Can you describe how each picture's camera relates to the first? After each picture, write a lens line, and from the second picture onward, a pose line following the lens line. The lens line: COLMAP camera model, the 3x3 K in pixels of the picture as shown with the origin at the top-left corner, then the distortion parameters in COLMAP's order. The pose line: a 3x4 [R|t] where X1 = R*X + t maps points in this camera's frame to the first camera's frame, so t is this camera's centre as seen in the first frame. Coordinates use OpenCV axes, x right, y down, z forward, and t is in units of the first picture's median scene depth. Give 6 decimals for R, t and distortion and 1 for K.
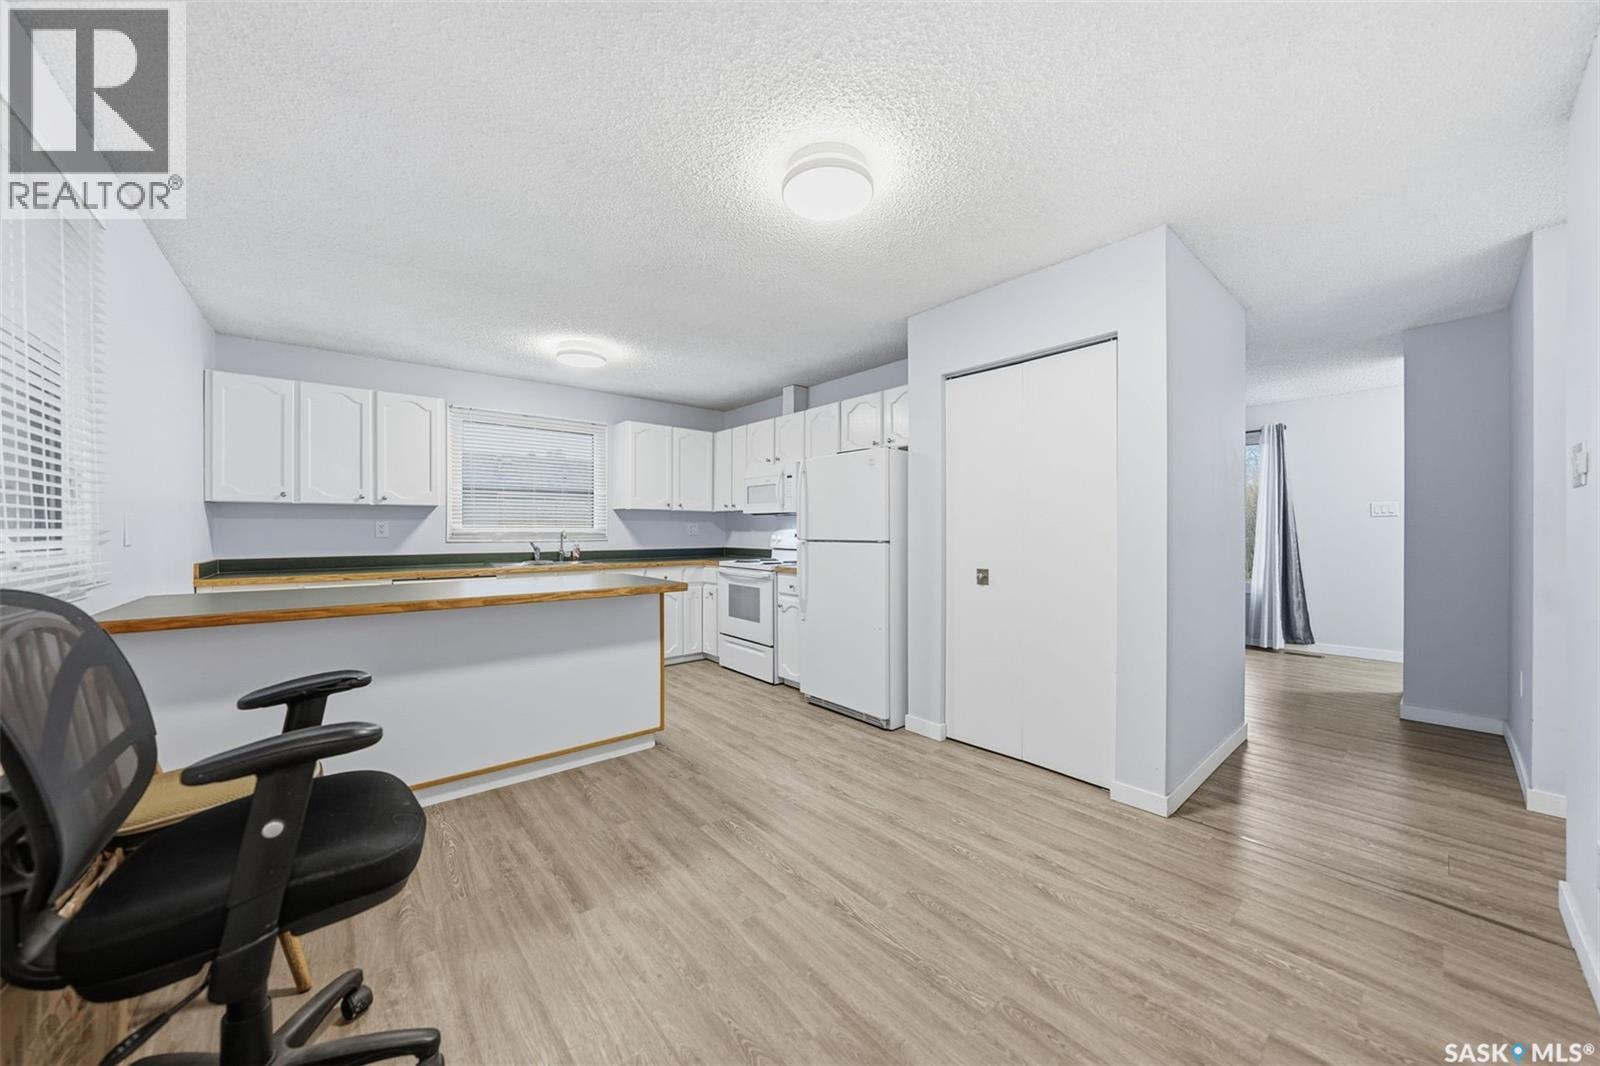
lens RADIAL K [[561.8, 0, 801.3], [0, 561.8, 529.9], [0, 0, 1]] dist [-0.020555, 0.001827]
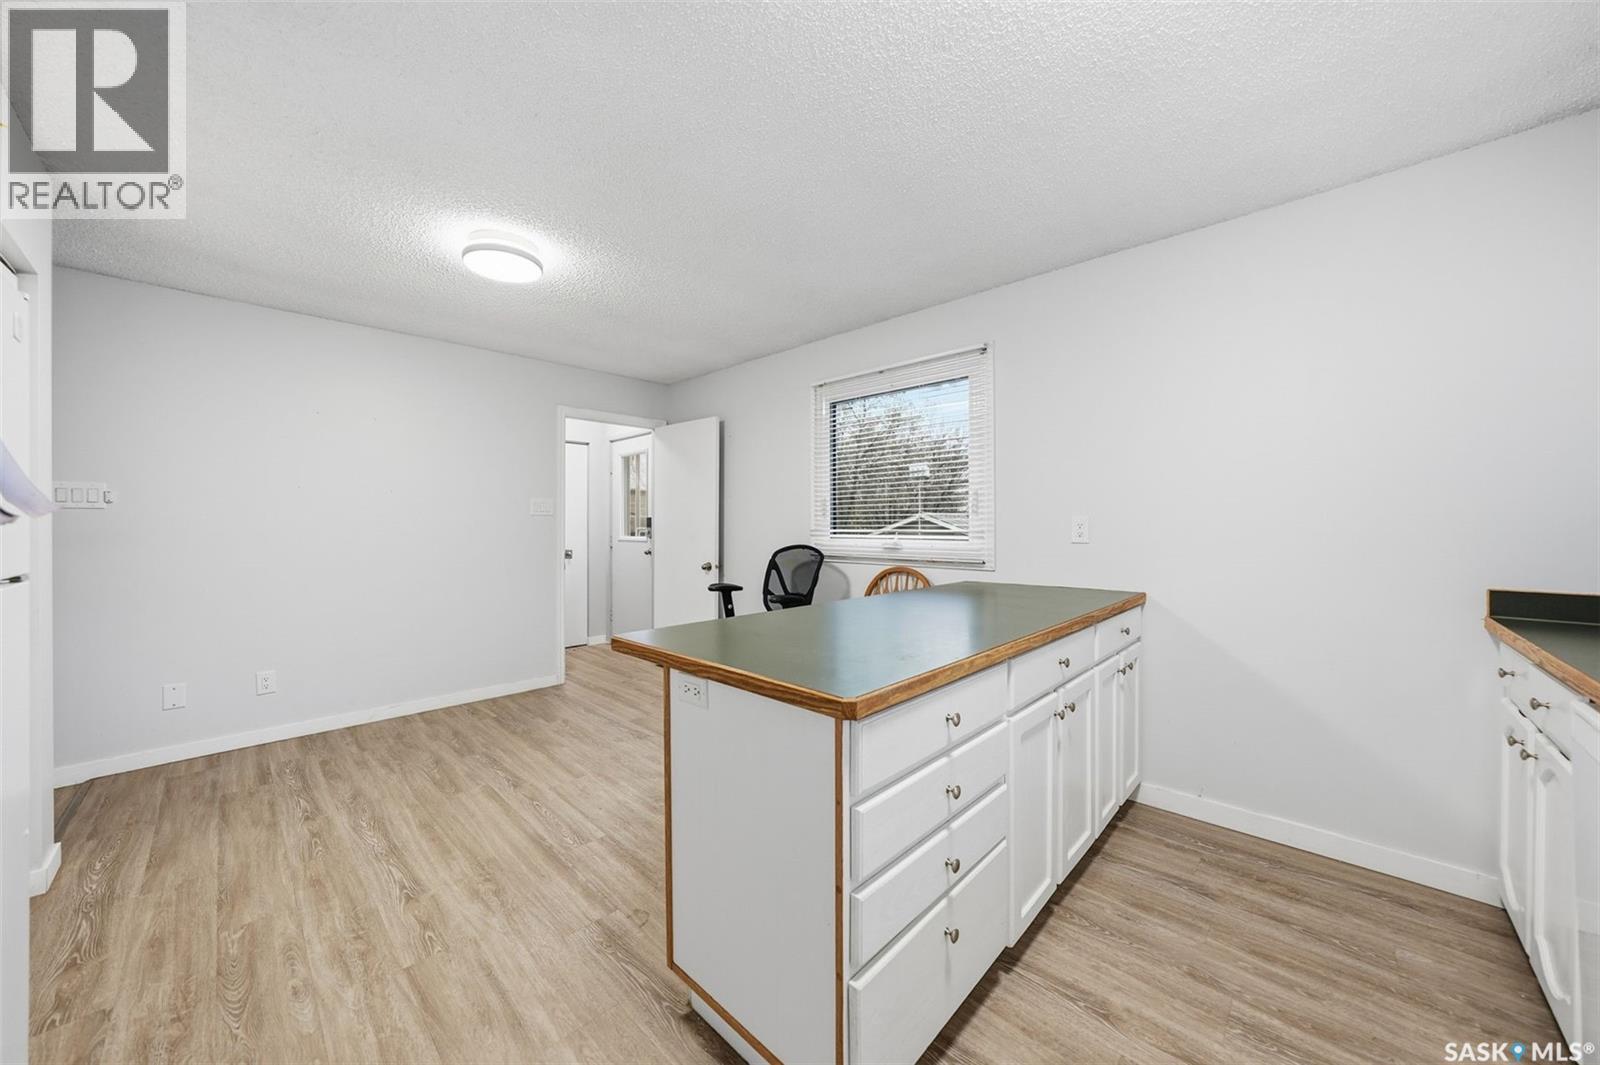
lens RADIAL K [[561.8, 0, 788.2], [0, 561.8, 522.4], [0, 0, 1]] dist [-0.020555, 0.001827]
pose [[-0.996280, 0.004196, -0.086068, -0.236792], [0.004920, 0.999954, -0.008198, -0.004041], [0.086030, -0.008591, -0.996256, 1.132624]]
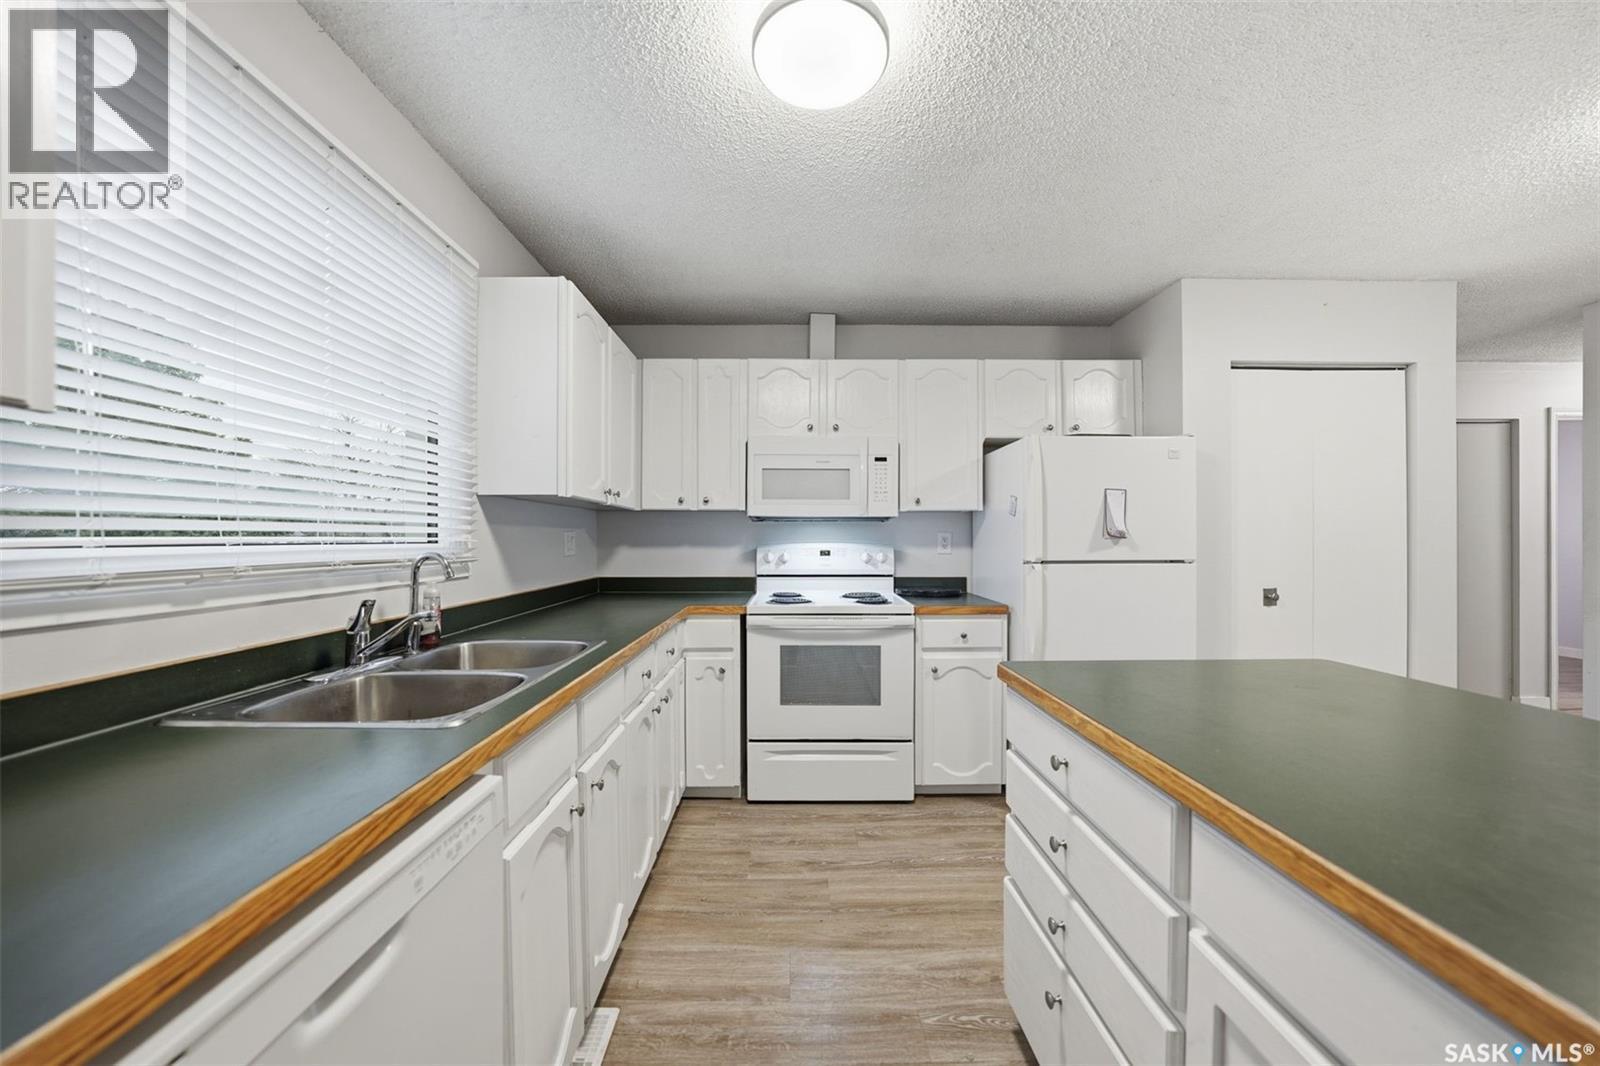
lens RADIAL K [[561.8, 0, 797.2], [0, 561.8, 543.9], [0, 0, 1]] dist [-0.020555, 0.001827]
pose [[0.651855, -0.008708, 0.758294, -0.628425], [0.002622, 0.999954, 0.009229, -0.008211], [-0.758339, -0.004028, 0.651848, 0.756692]]
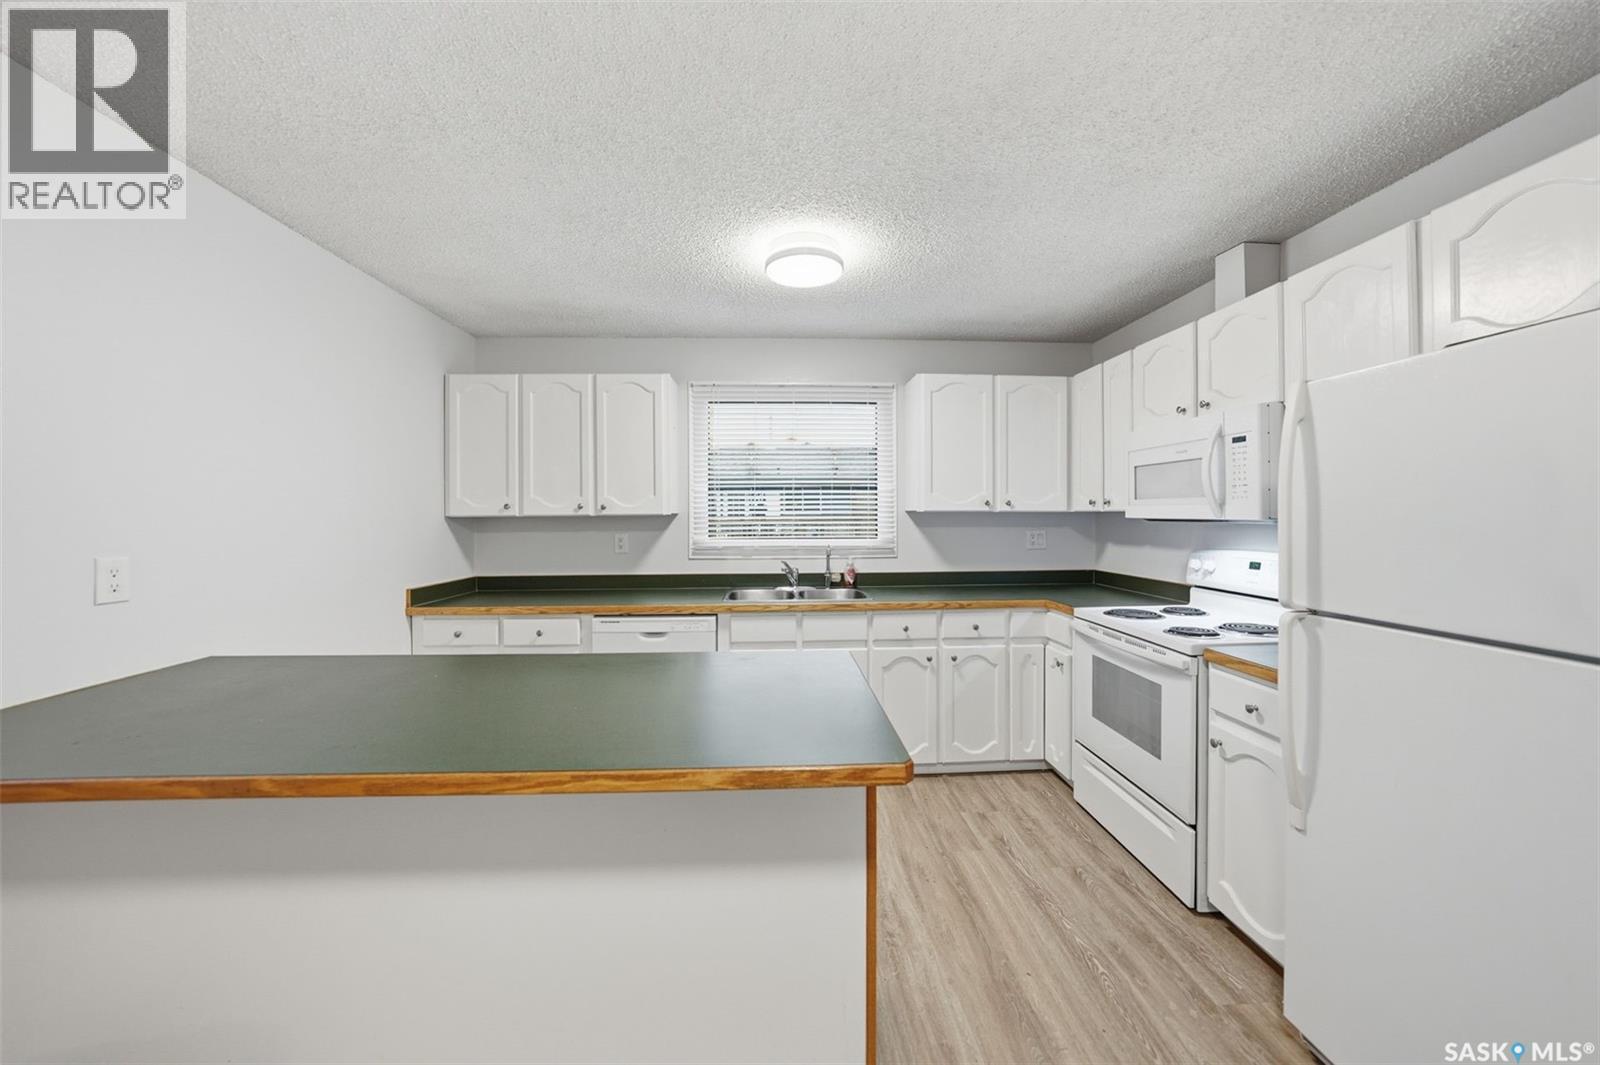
lens RADIAL K [[561.8, 0, 798.1], [0, 561.8, 517.1], [0, 0, 1]] dist [-0.020555, 0.001827]
pose [[0.791705, -0.002286, -0.610899, -0.033791], [0.005059, 0.999983, 0.002815, -0.041493], [0.610883, -0.005320, 0.791703, 0.502077]]
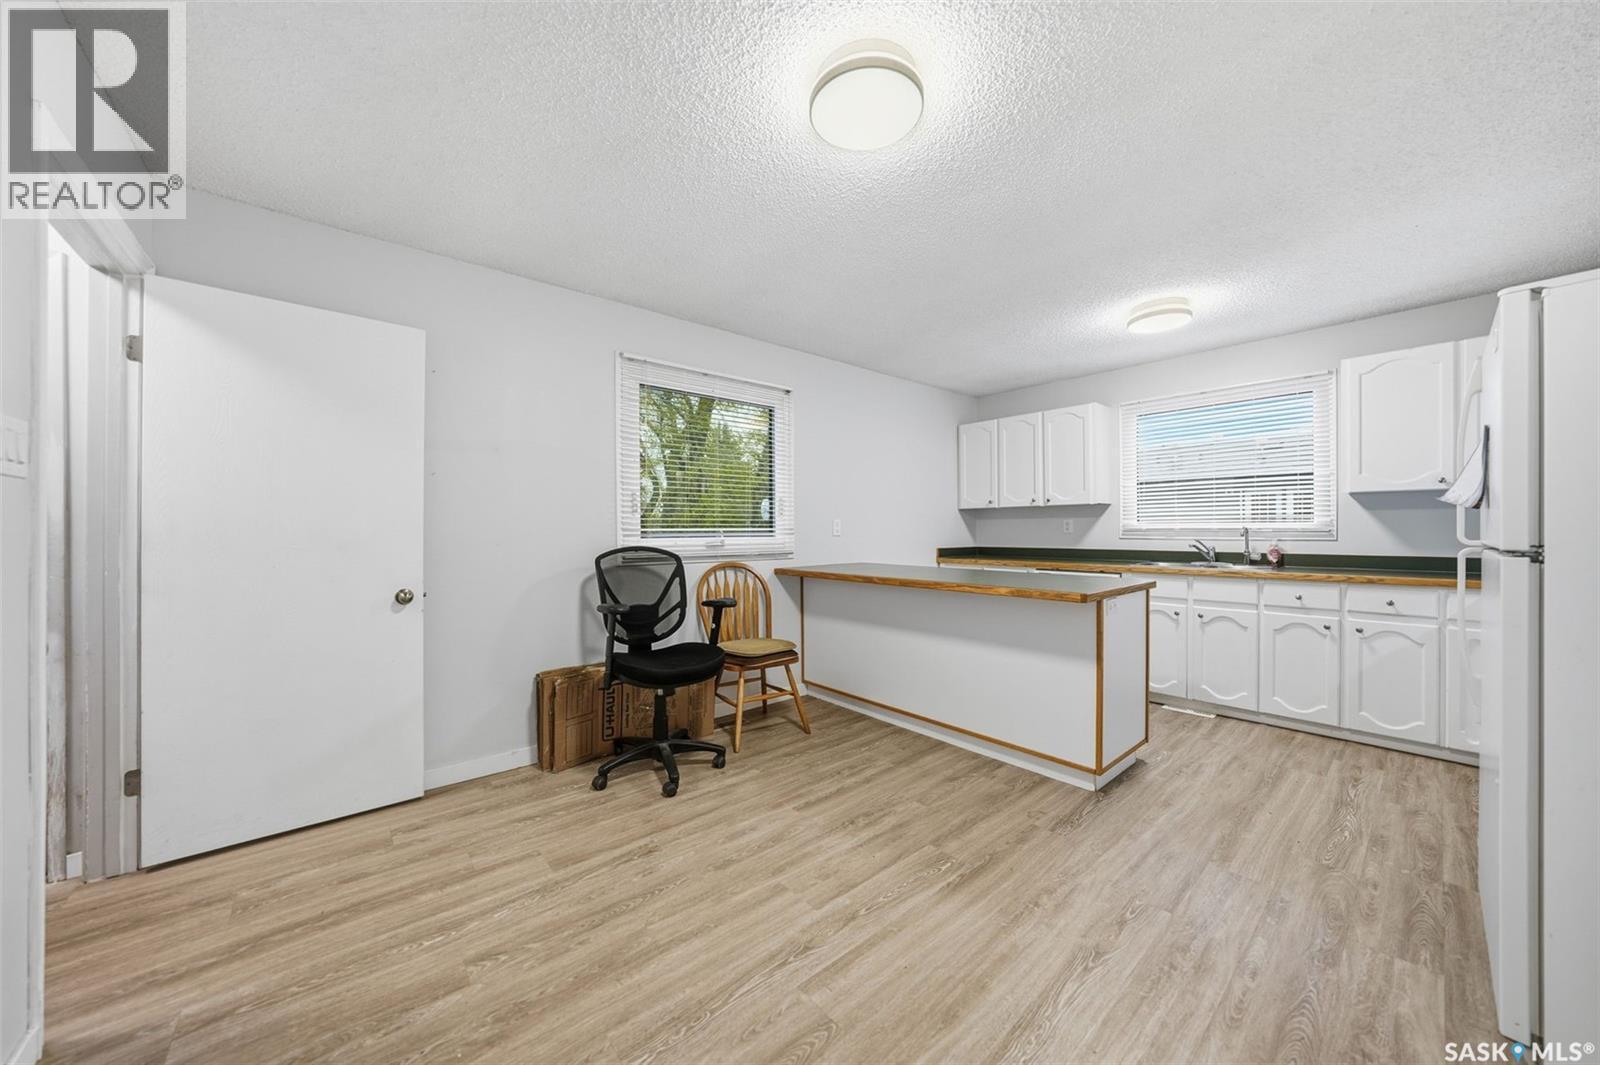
lens RADIAL K [[561.8, 0, 798.6], [0, 561.8, 530.1], [0, 0, 1]] dist [-0.020555, 0.001827]
pose [[-0.004658, 0.000011, -0.999989, 0.422202], [0.005188, 0.999987, -0.000013, 0.003973], [0.999976, -0.005188, -0.004658, 0.444549]]
